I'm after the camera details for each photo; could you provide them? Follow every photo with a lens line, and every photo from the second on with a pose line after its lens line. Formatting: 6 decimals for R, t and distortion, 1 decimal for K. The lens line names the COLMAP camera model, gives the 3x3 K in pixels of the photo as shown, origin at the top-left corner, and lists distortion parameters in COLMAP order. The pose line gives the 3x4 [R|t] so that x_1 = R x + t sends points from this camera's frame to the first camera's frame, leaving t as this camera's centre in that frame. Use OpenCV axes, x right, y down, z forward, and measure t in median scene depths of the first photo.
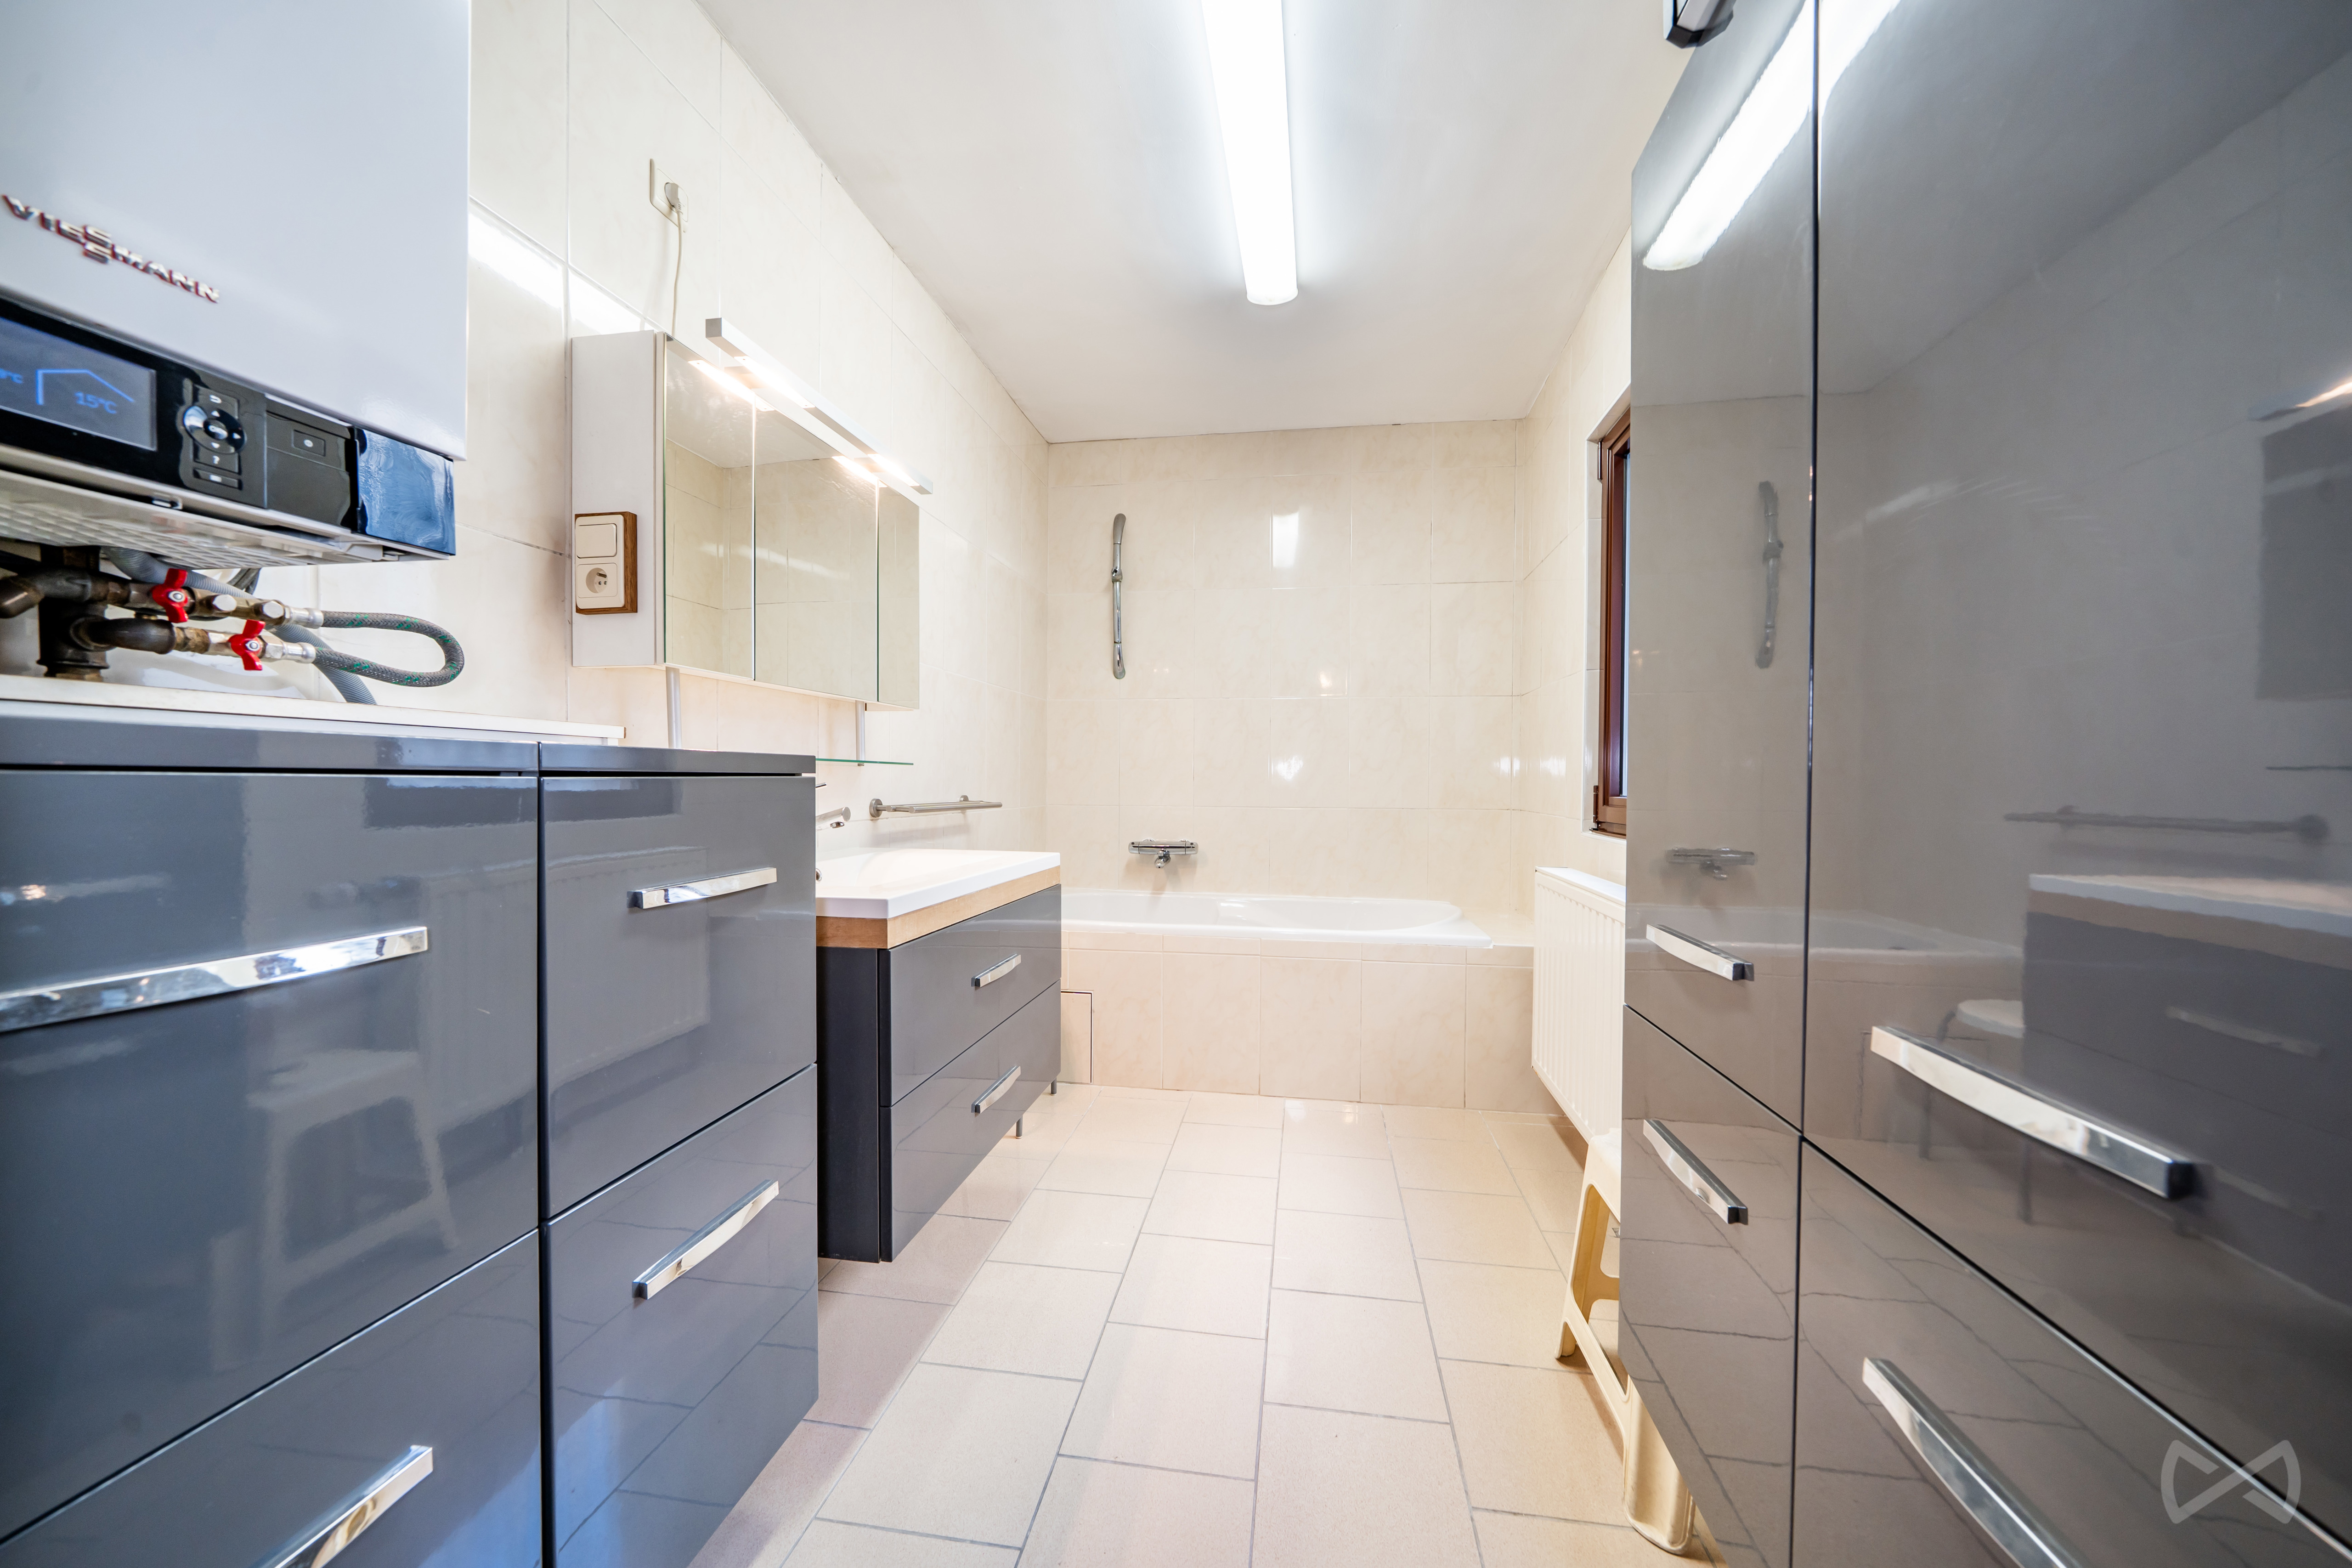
lens RADIAL K [[814.8, 0, 1182.0], [0, 814.8, 787.0], [0, 0, 1]] dist [0.000491, 0.000014]
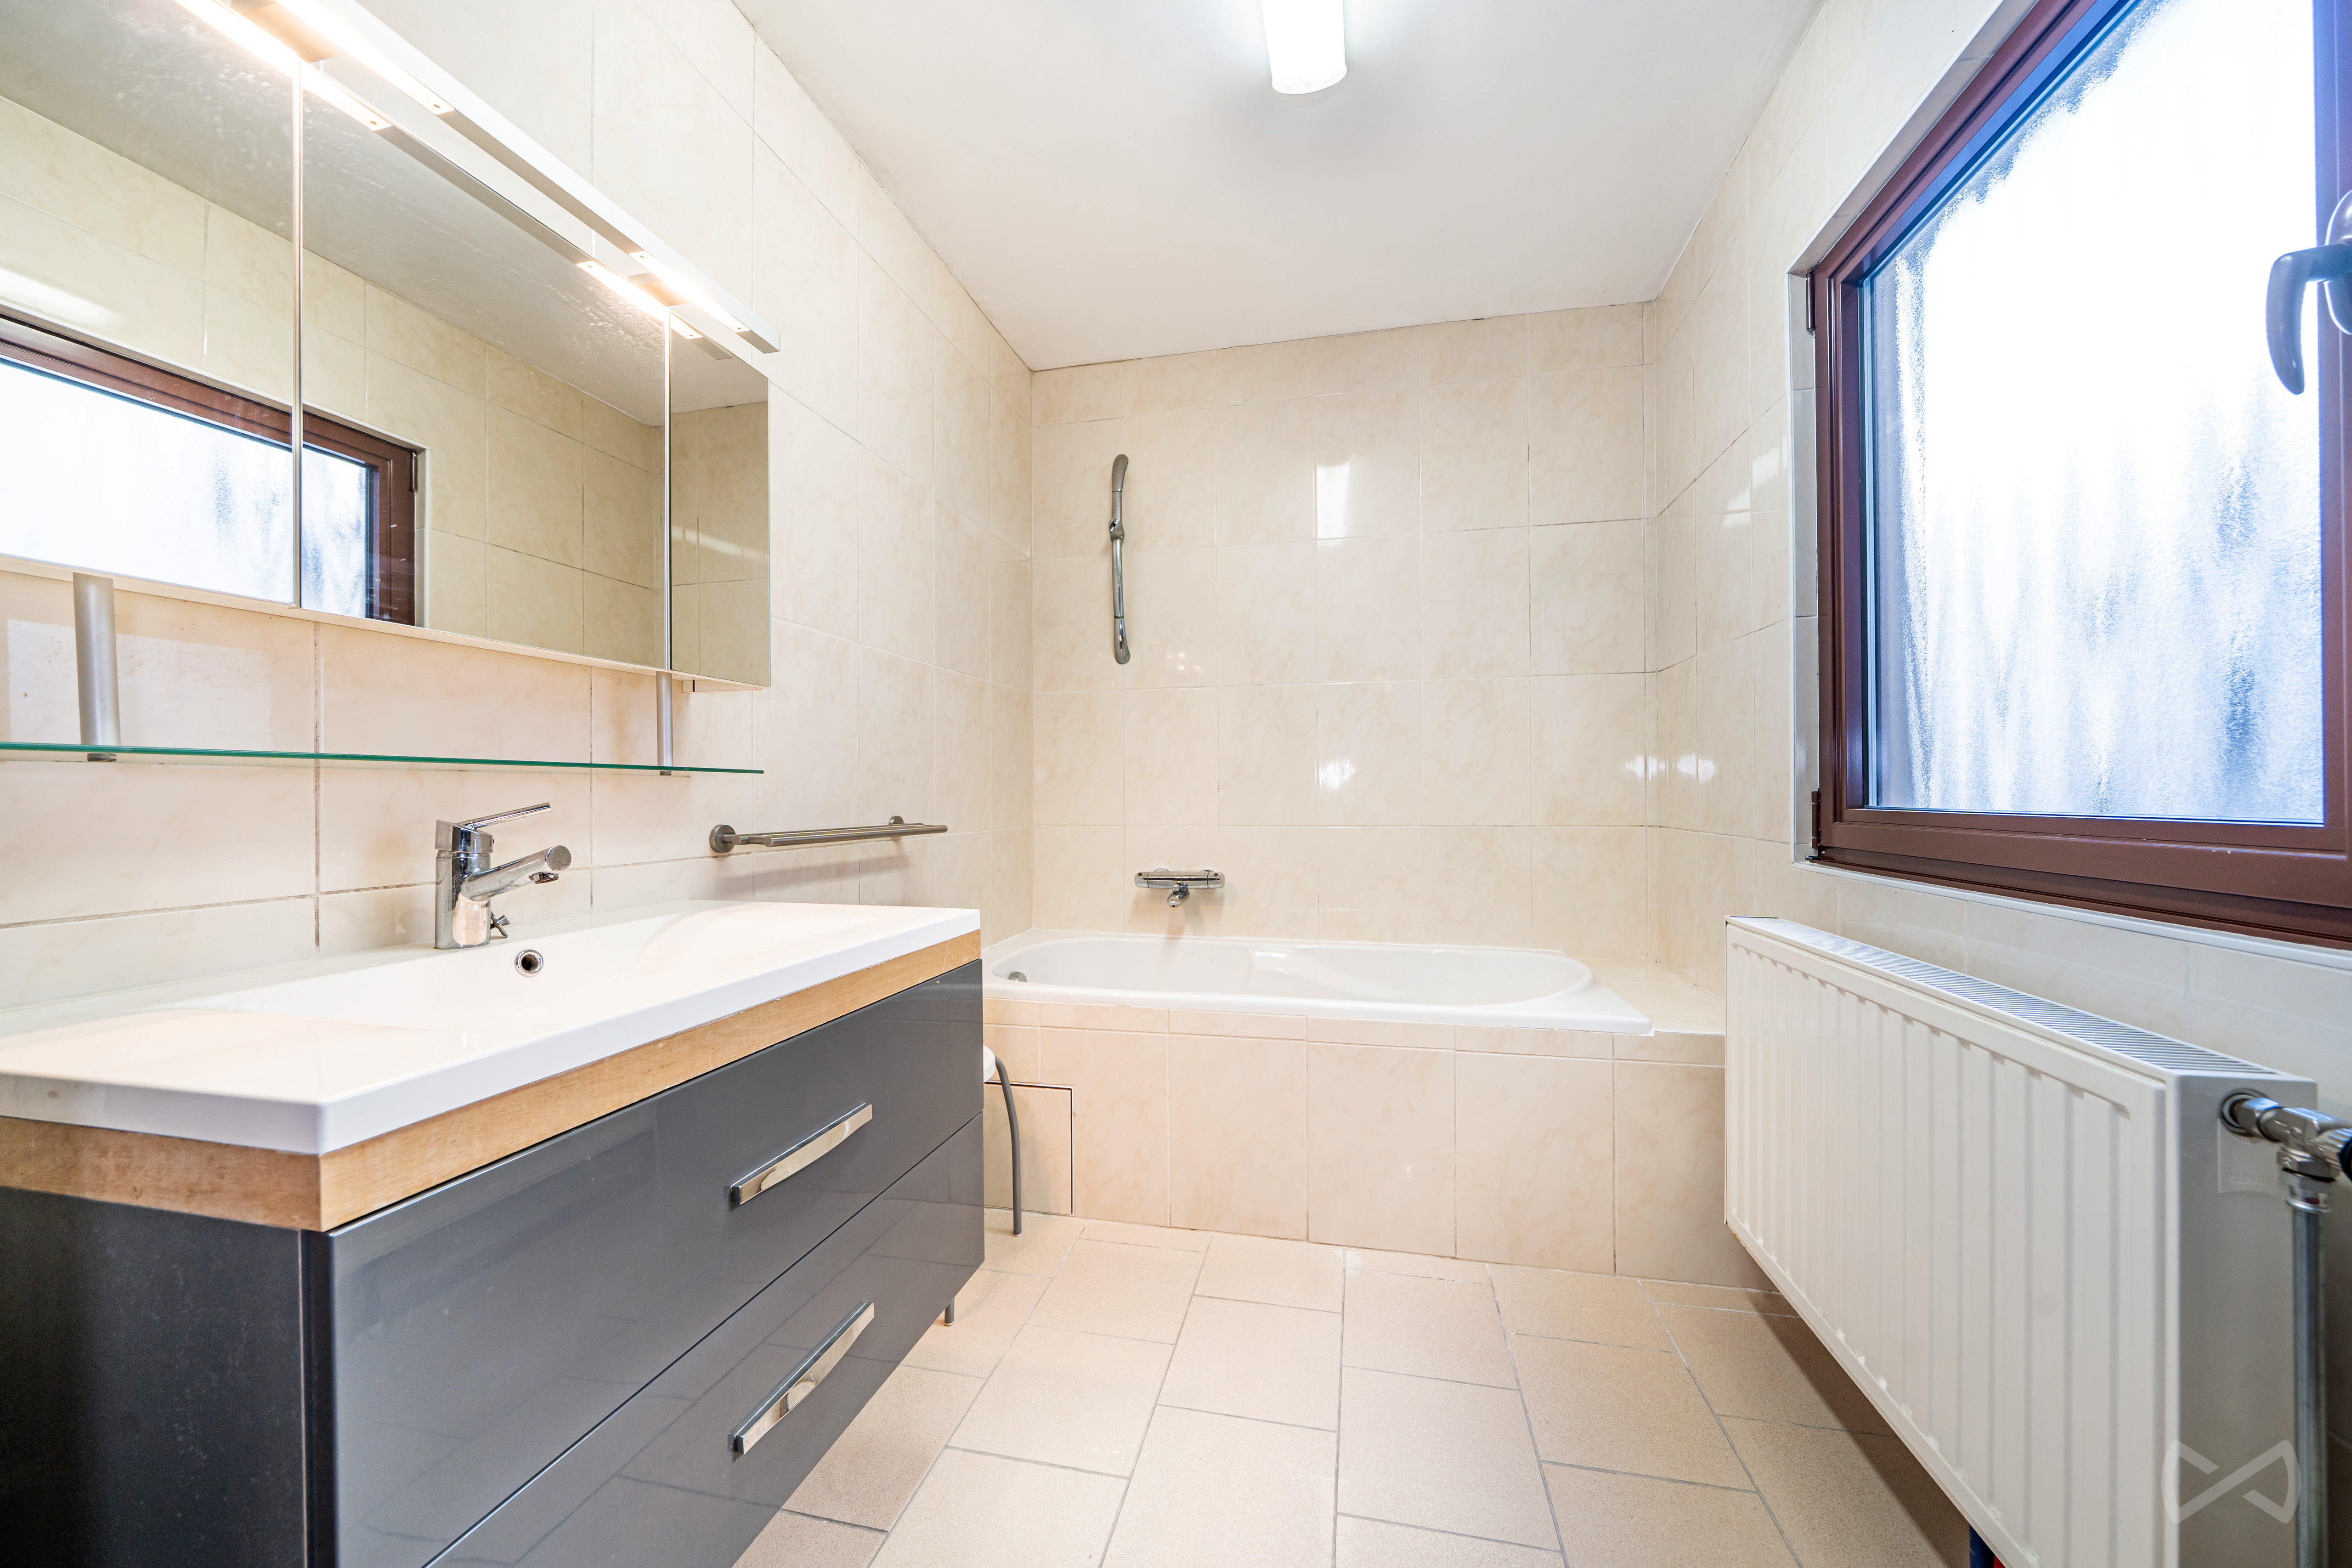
lens RADIAL K [[814.8, 0, 1180.9], [0, 814.8, 790.1], [0, 0, 1]] dist [0.000491, 0.000014]
pose [[0.998020, -0.013327, -0.061468, 0.033461], [0.012559, 0.999838, -0.012859, -0.000868], [0.061630, 0.012061, 0.998026, 0.284424]]
